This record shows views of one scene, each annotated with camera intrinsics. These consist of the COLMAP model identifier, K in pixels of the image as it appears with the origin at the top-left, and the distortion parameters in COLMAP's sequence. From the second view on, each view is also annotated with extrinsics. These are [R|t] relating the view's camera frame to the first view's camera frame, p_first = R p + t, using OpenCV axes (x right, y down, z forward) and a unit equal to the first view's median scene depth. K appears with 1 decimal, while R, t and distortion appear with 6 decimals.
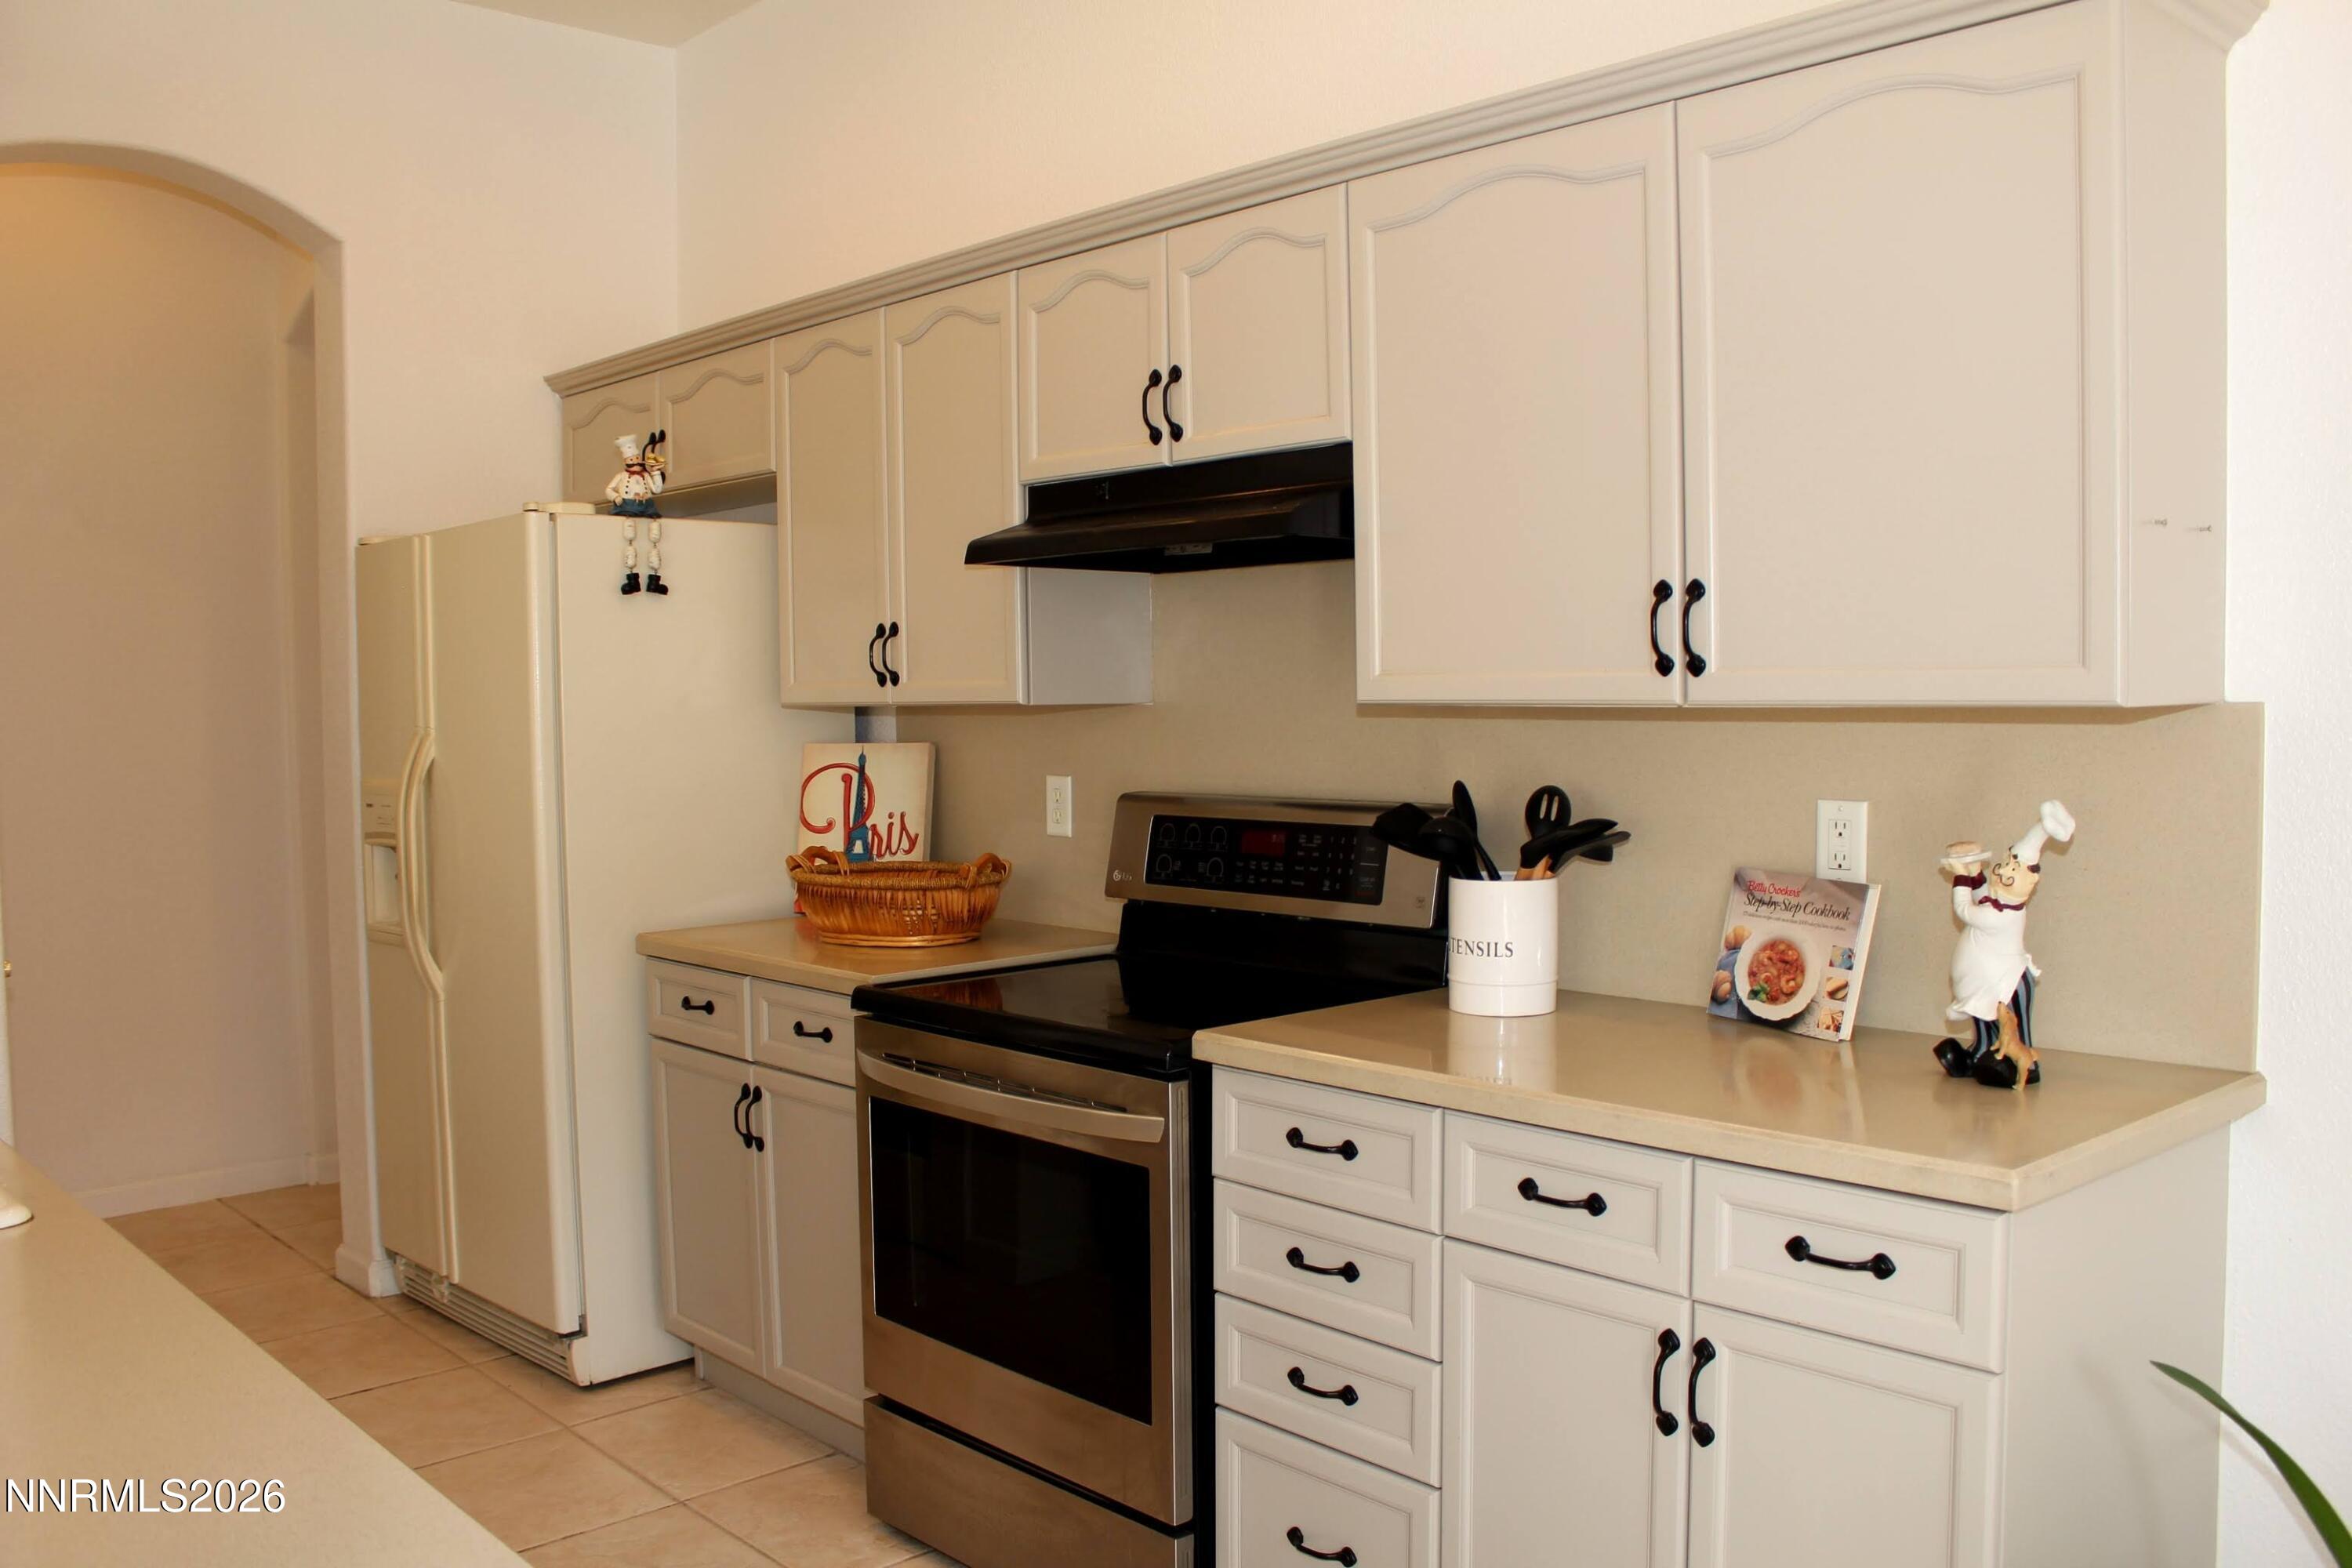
lens RADIAL K [[1948.6, 0, 1176.8], [0, 1948.6, 783.0], [0, 0, 1]] dist [-0.150061, 0.122245]
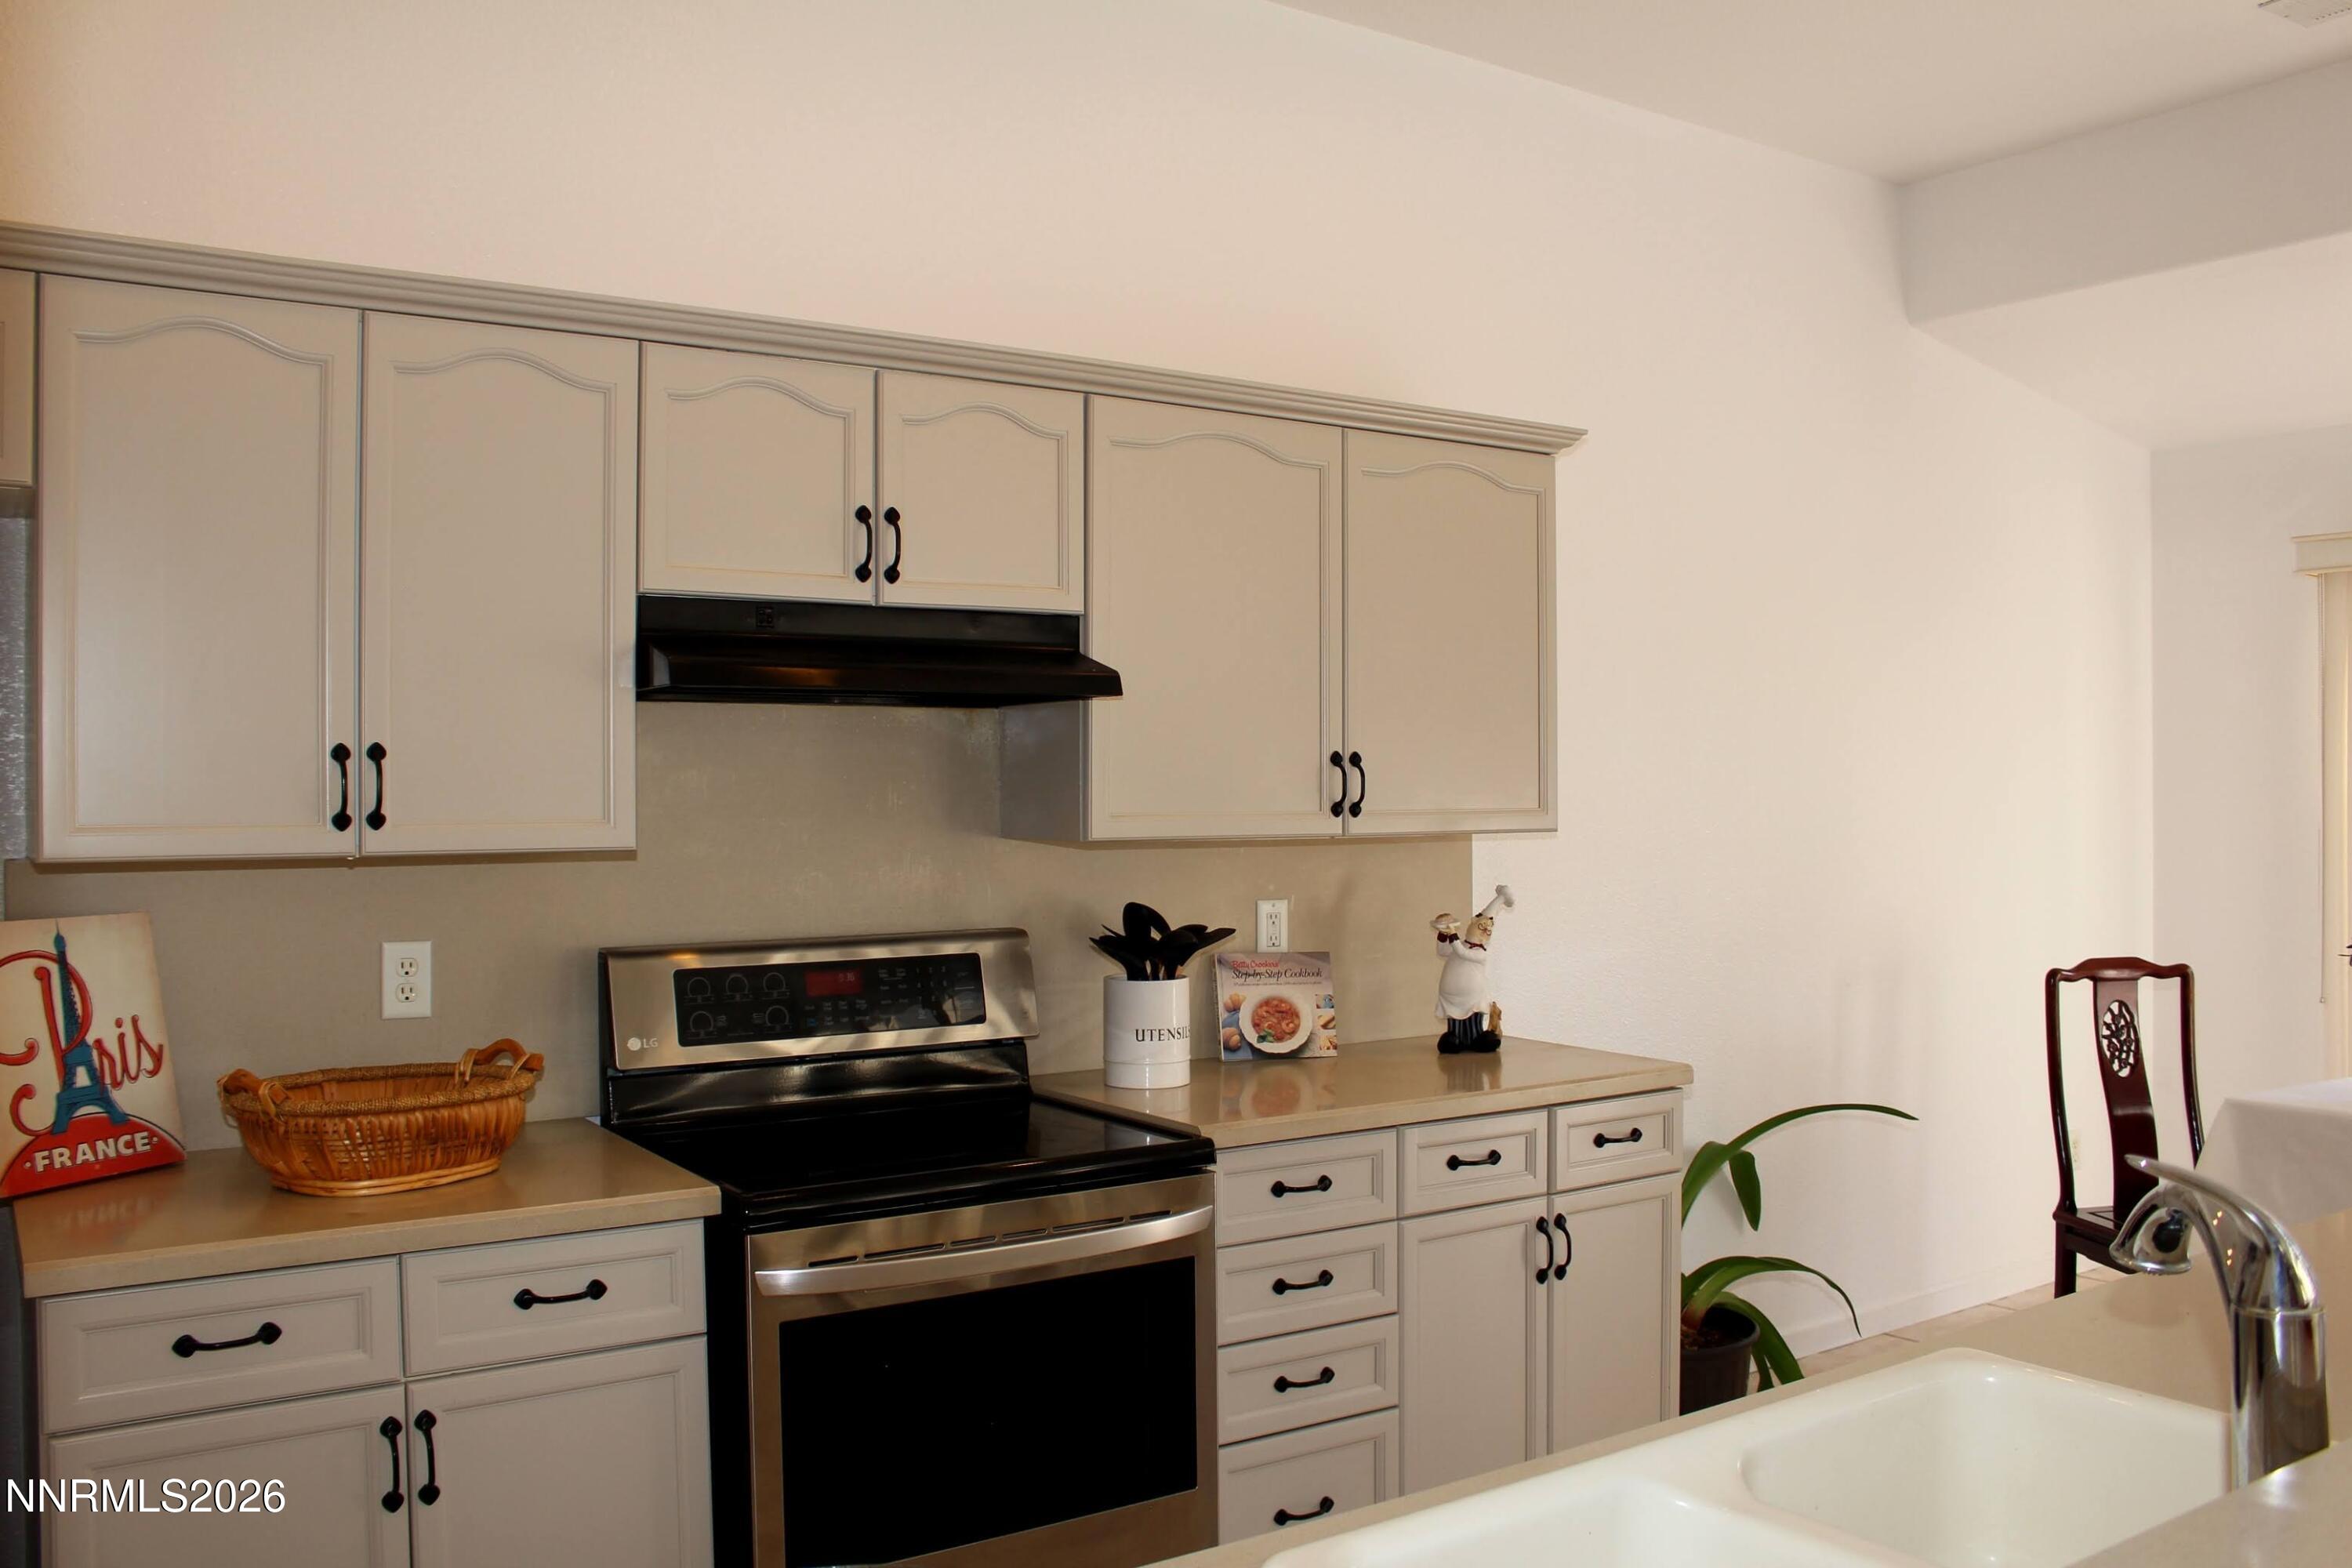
lens RADIAL K [[1948.6, 0, 1176.1], [0, 1948.6, 780.2], [0, 0, 1]] dist [-0.150061, 0.122245]
pose [[0.152869, 0.013967, 0.988148, -0.890017], [0.050554, 0.998480, -0.021934, -0.041556], [-0.986953, 0.053308, 0.151931, 0.652276]]
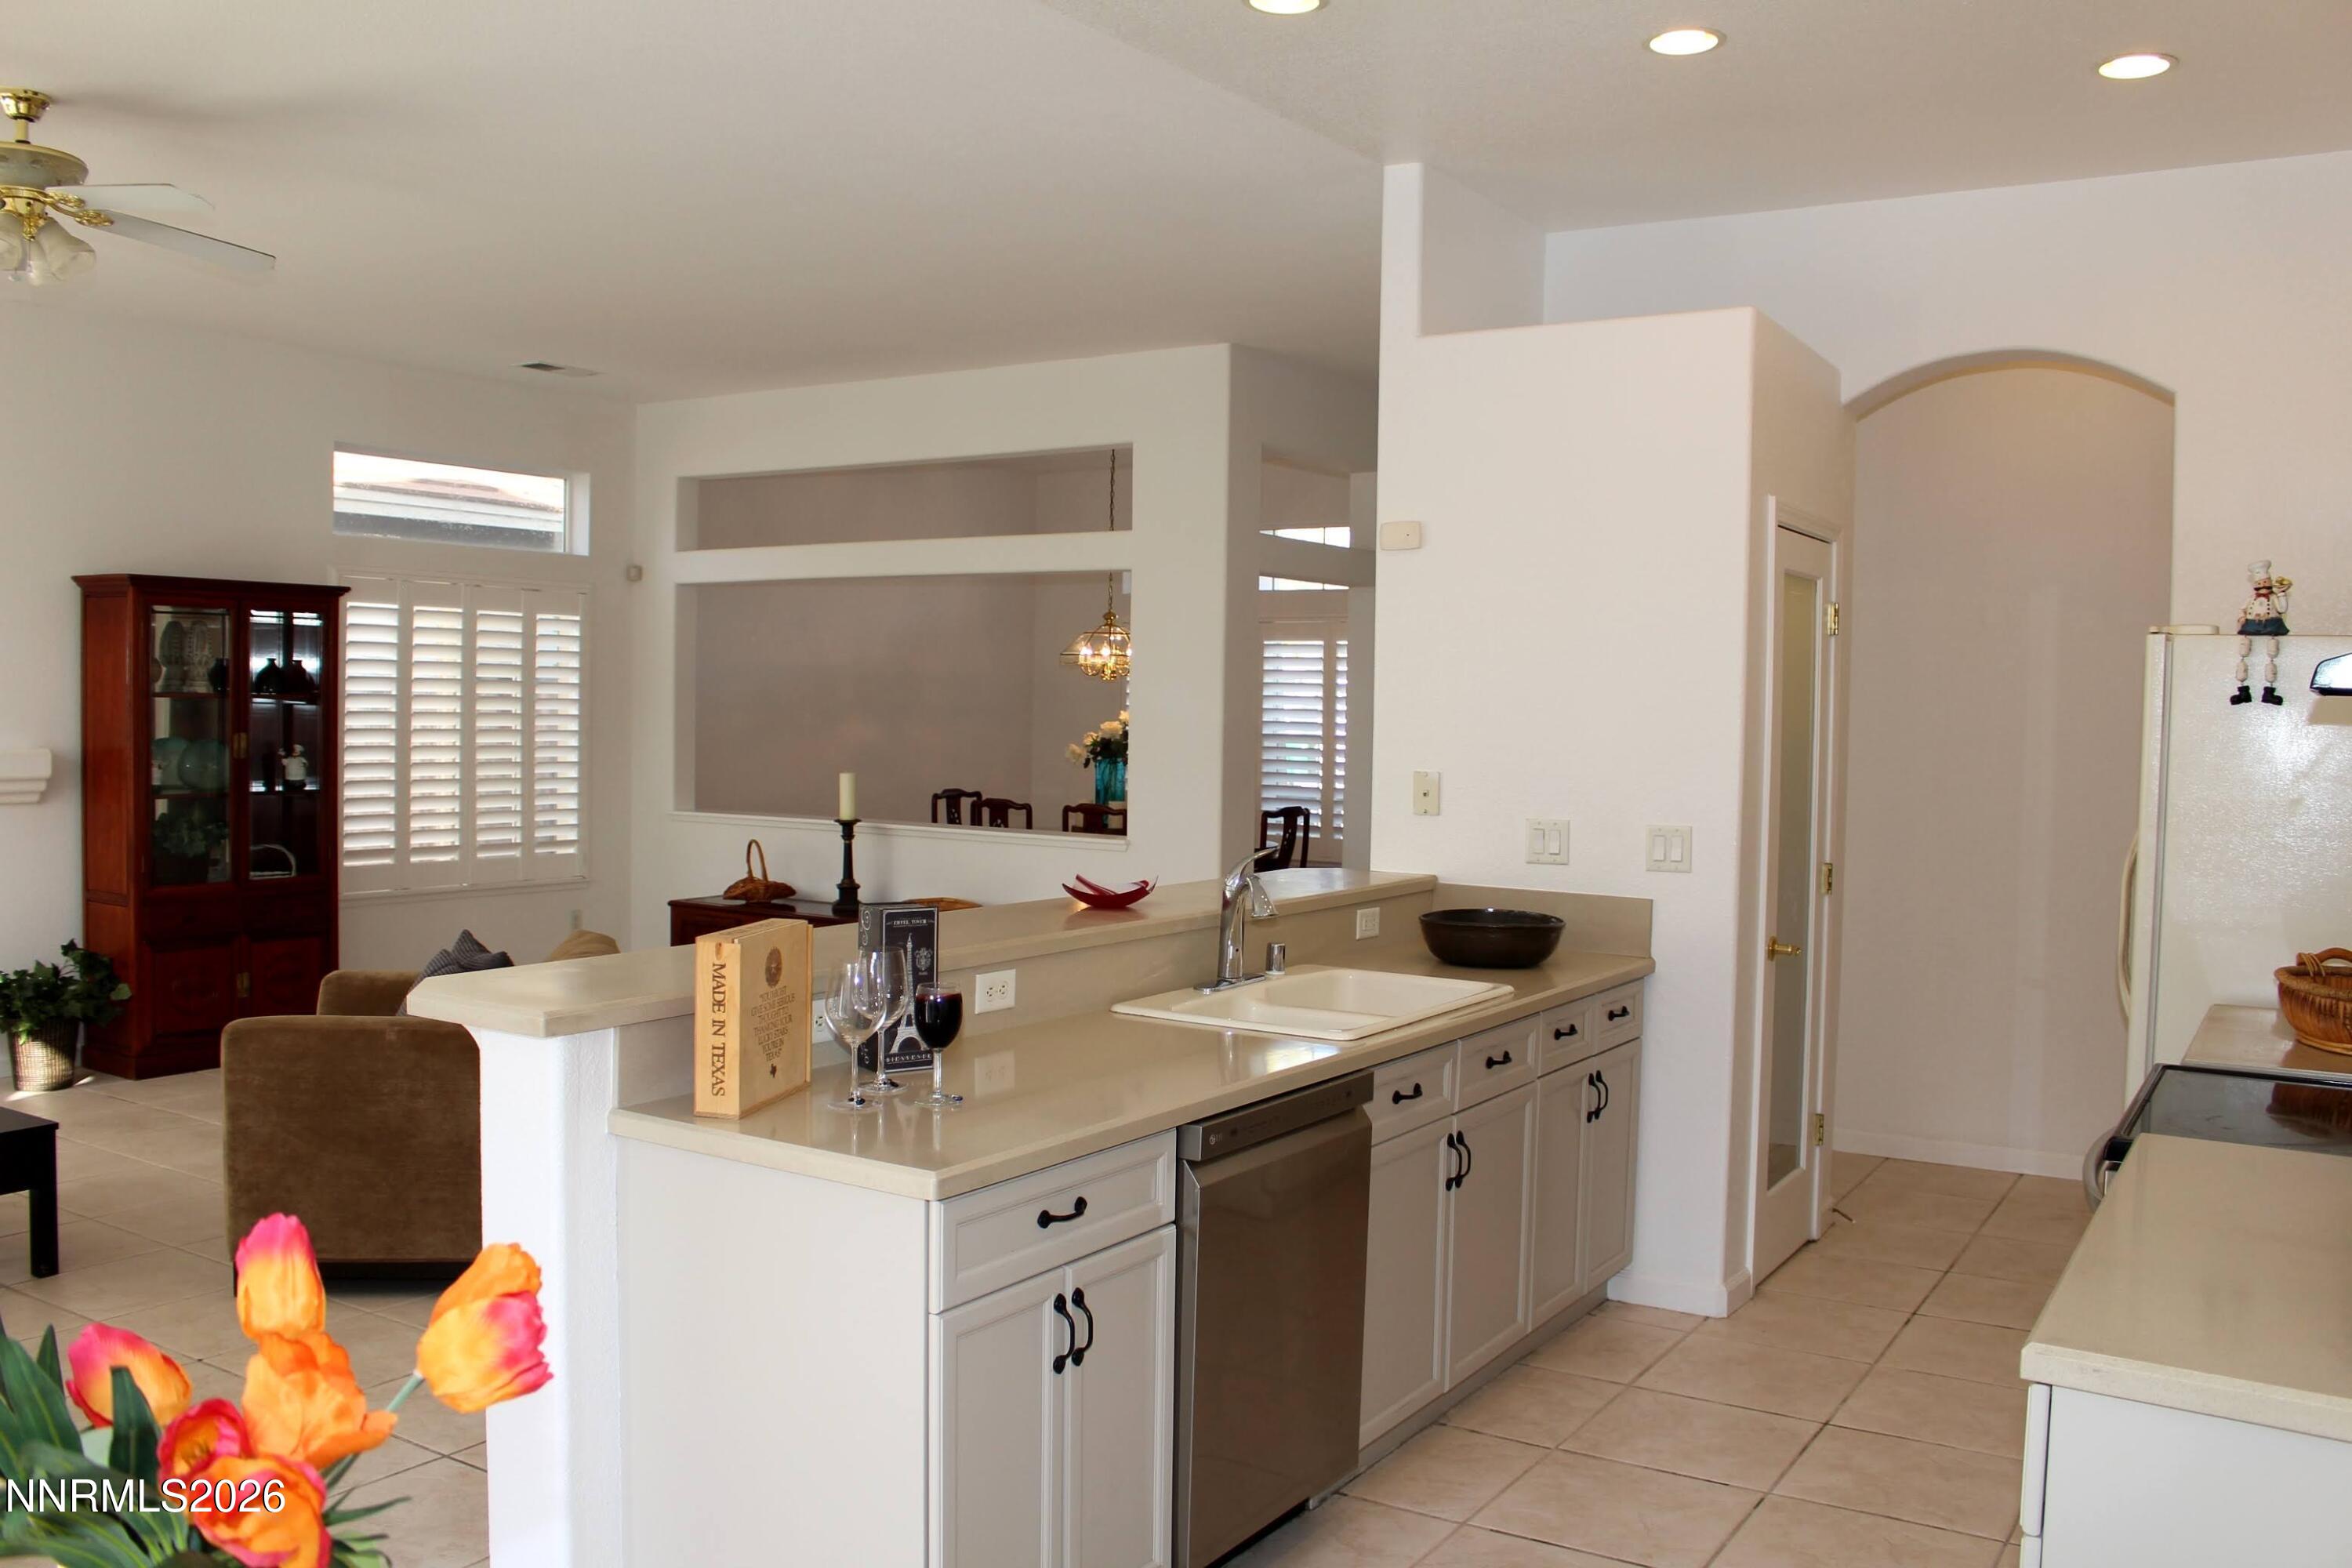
lens RADIAL K [[1948.6, 0, 1186.5], [0, 1948.6, 786.0], [0, 0, 1]] dist [-0.150061, 0.122245]
pose [[0.250884, 0.061964, -0.966032, 0.719368], [-0.067377, 0.996647, 0.046429, -0.068968], [0.965669, 0.053440, 0.254218, 0.145647]]
